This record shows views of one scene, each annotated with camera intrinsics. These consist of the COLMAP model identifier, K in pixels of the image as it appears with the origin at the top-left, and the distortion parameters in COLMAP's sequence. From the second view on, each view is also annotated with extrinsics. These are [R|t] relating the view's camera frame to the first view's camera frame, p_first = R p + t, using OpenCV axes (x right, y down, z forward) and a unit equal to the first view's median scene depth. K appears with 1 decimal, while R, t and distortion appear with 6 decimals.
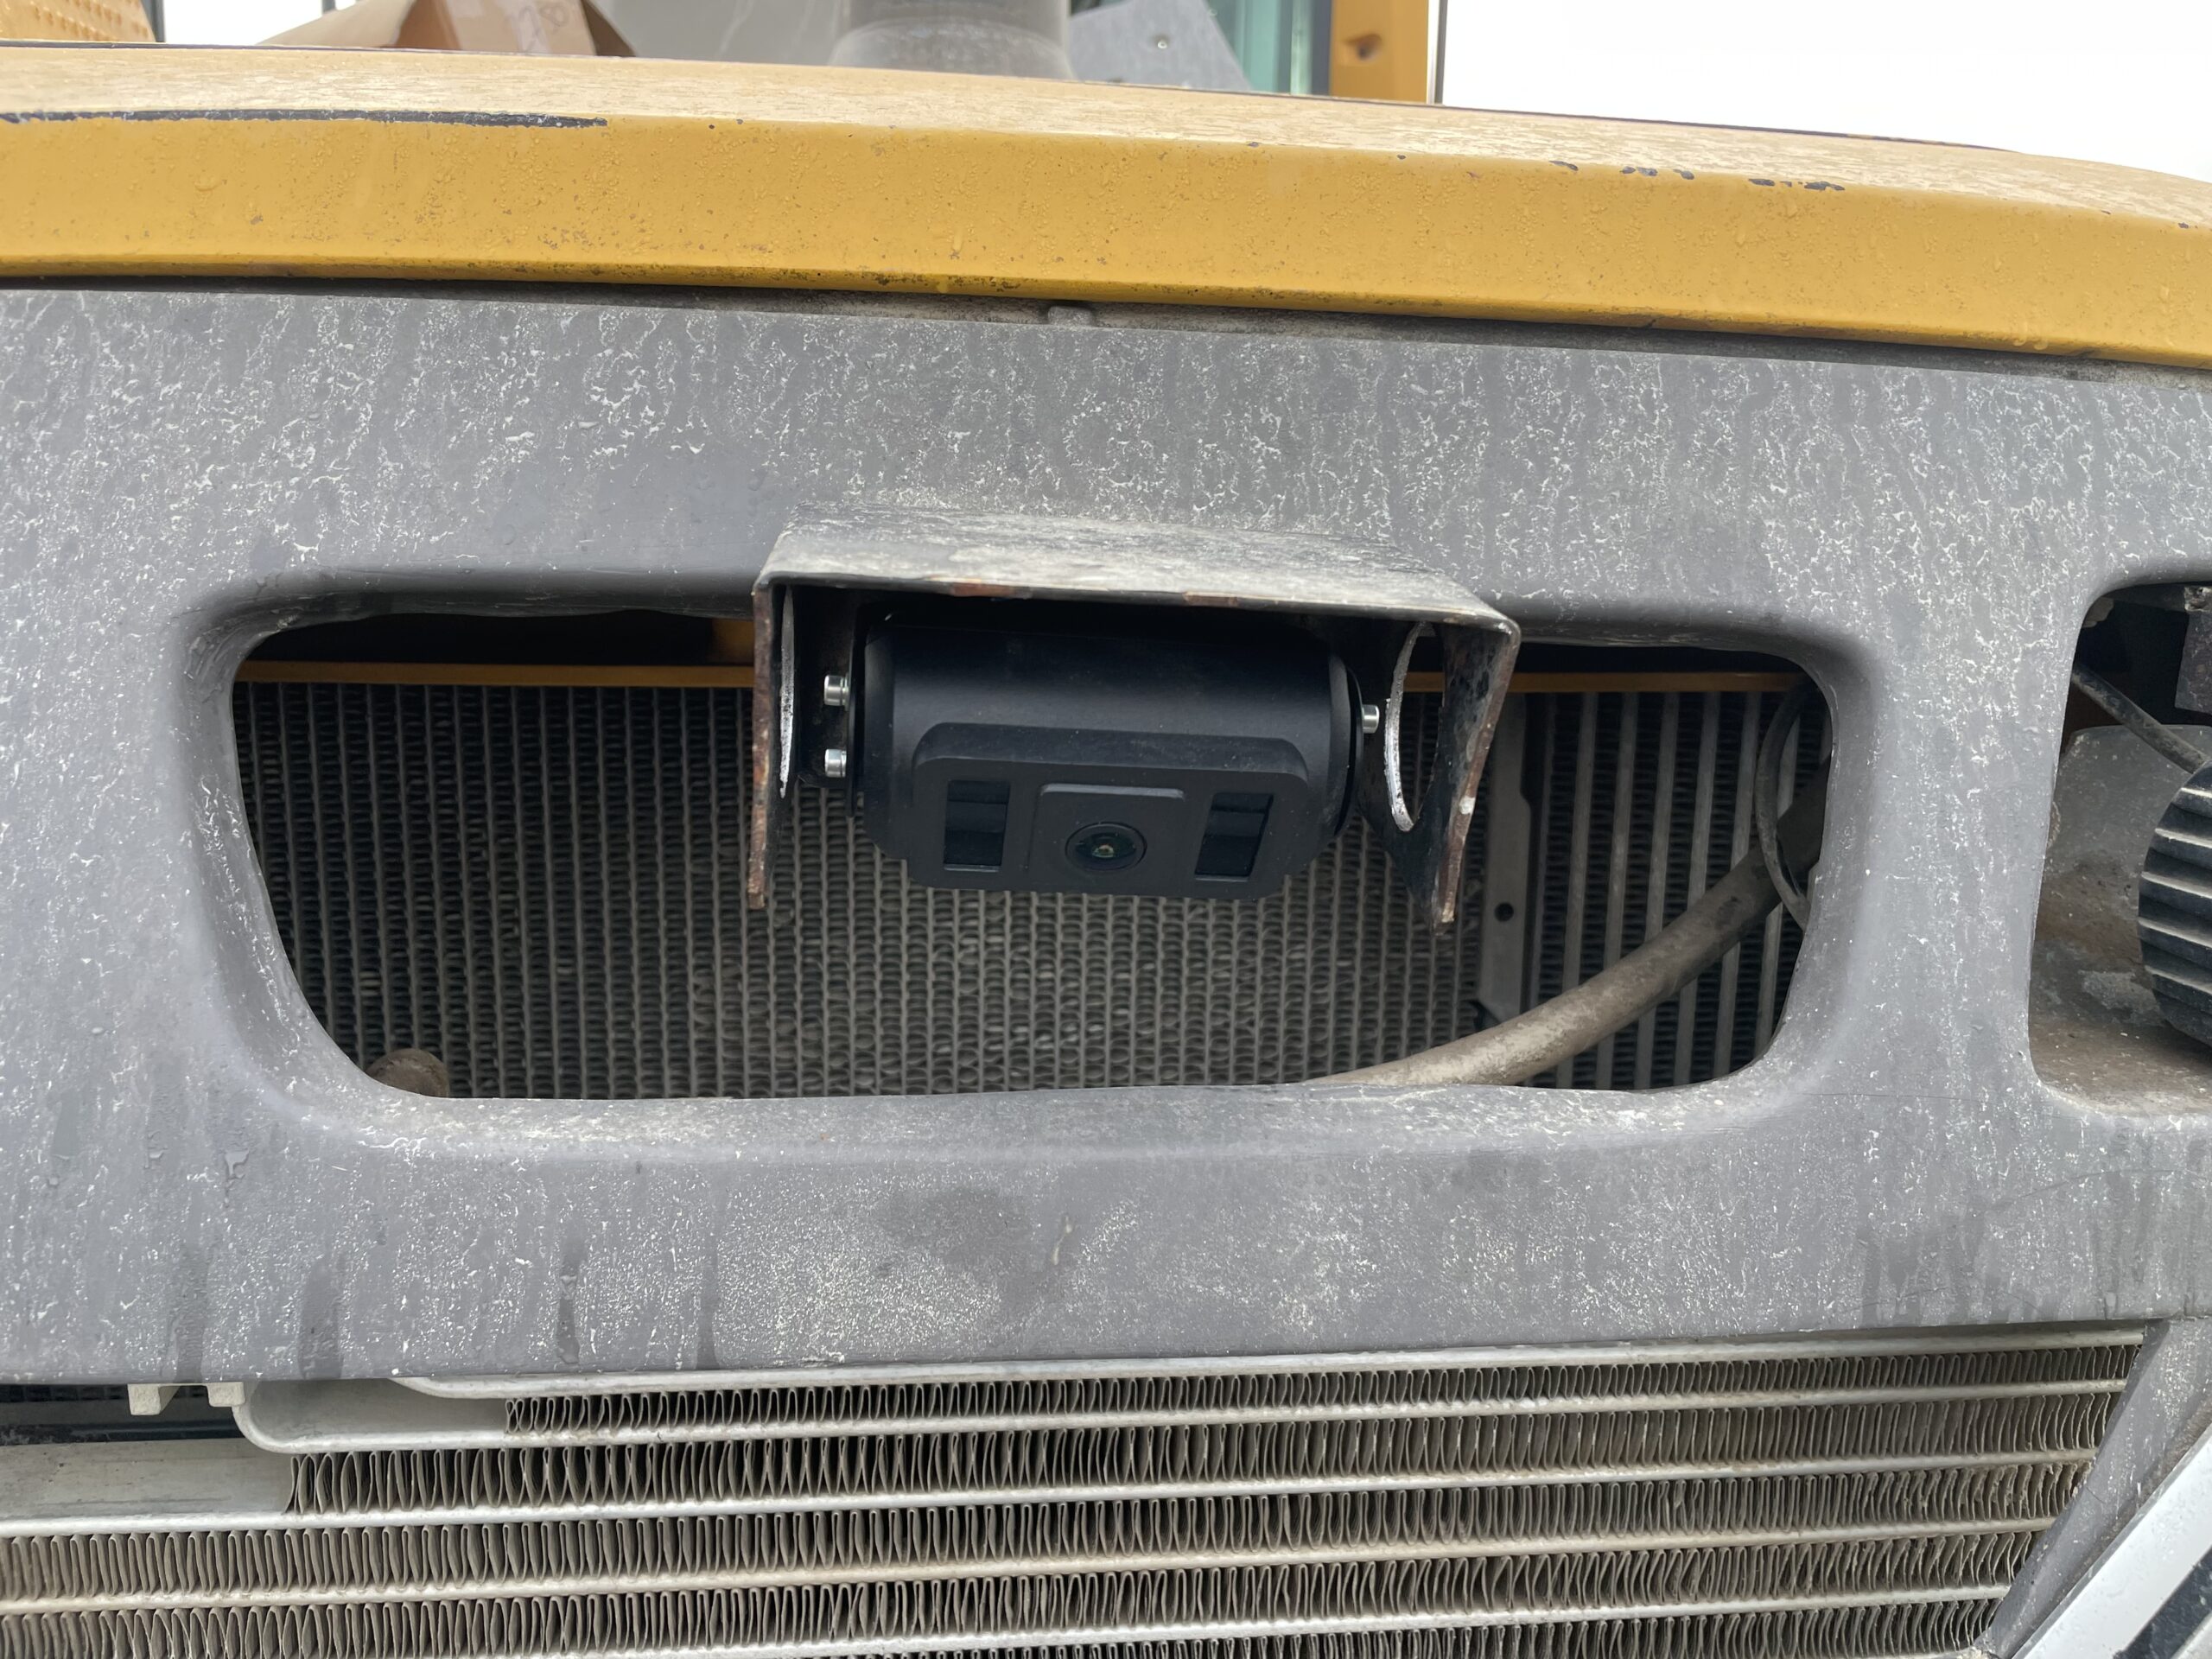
lens RADIAL K [[1732.0, 0, 1106.0], [0, 1732.0, 829.5], [0, 0, 1]] dist [0.070270, -0.133645]
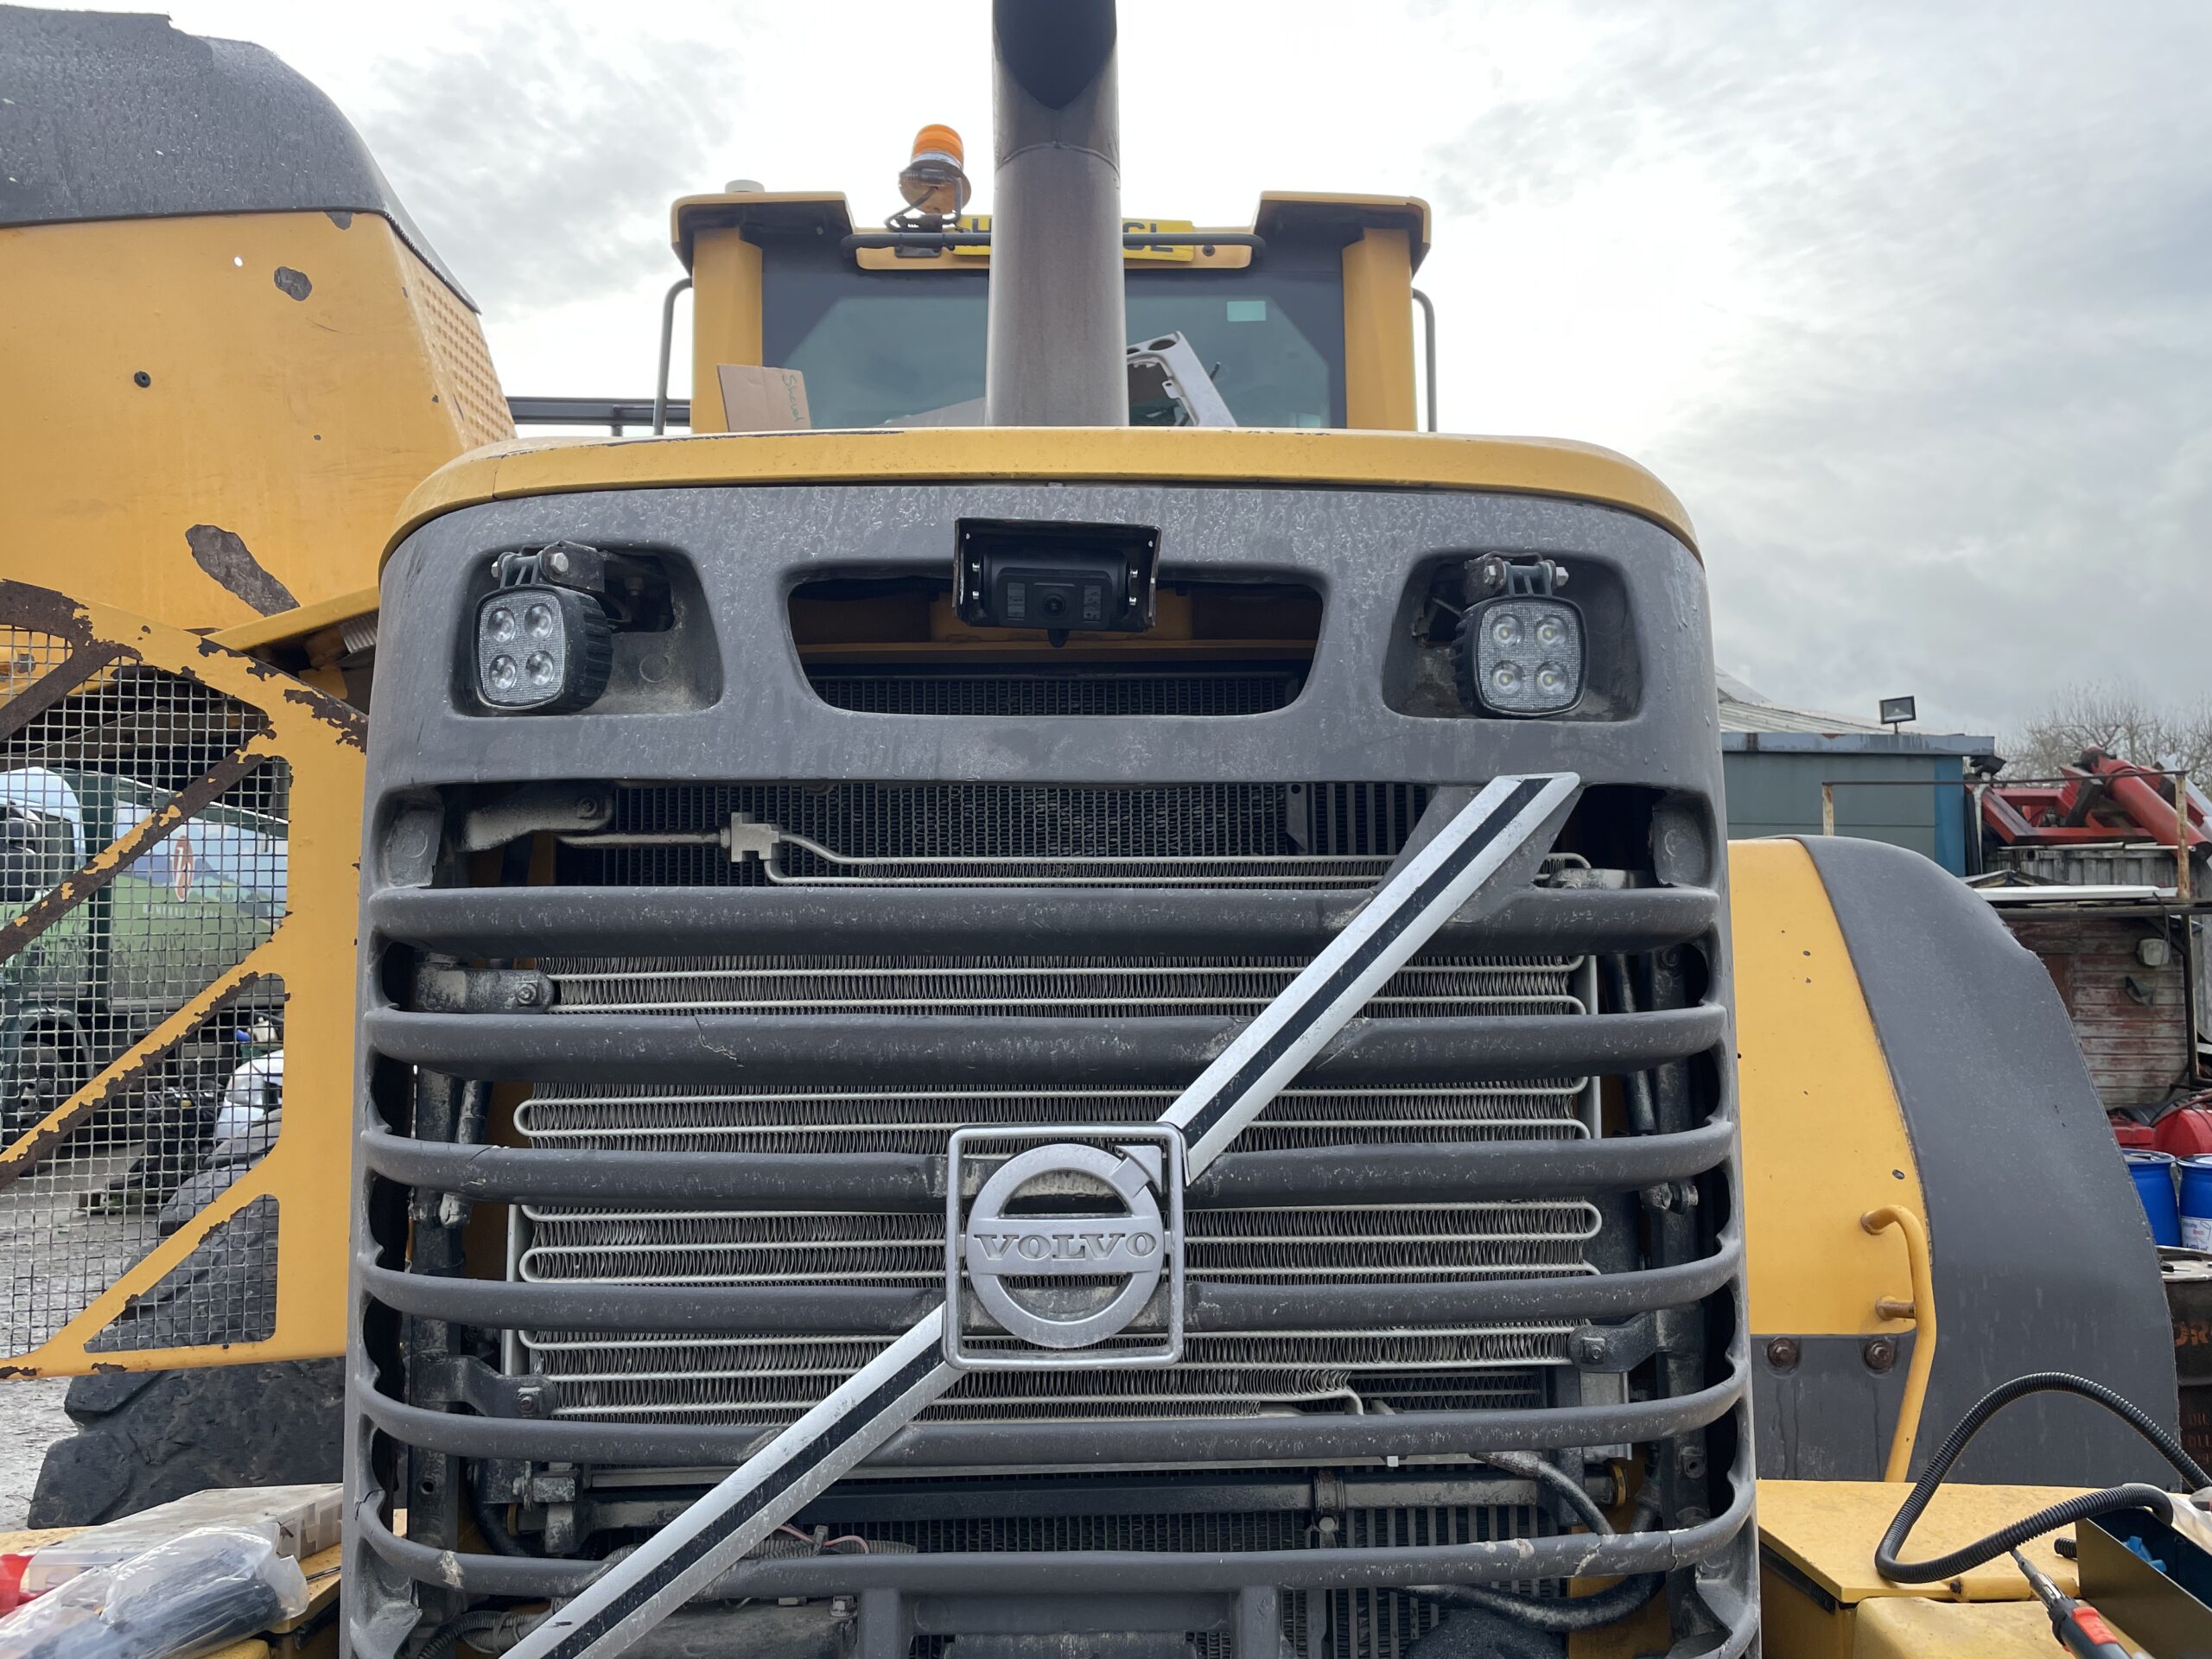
lens RADIAL K [[1732.0, 0, 1106.0], [0, 1732.0, 829.5], [0, 0, 1]] dist [0.070270, -0.133645]
pose [[0.995919, -0.037453, -0.082119, 0.301478], [0.017227, 0.971993, -0.234378, 1.022610], [0.088597, 0.232007, 0.968671, -1.813941]]
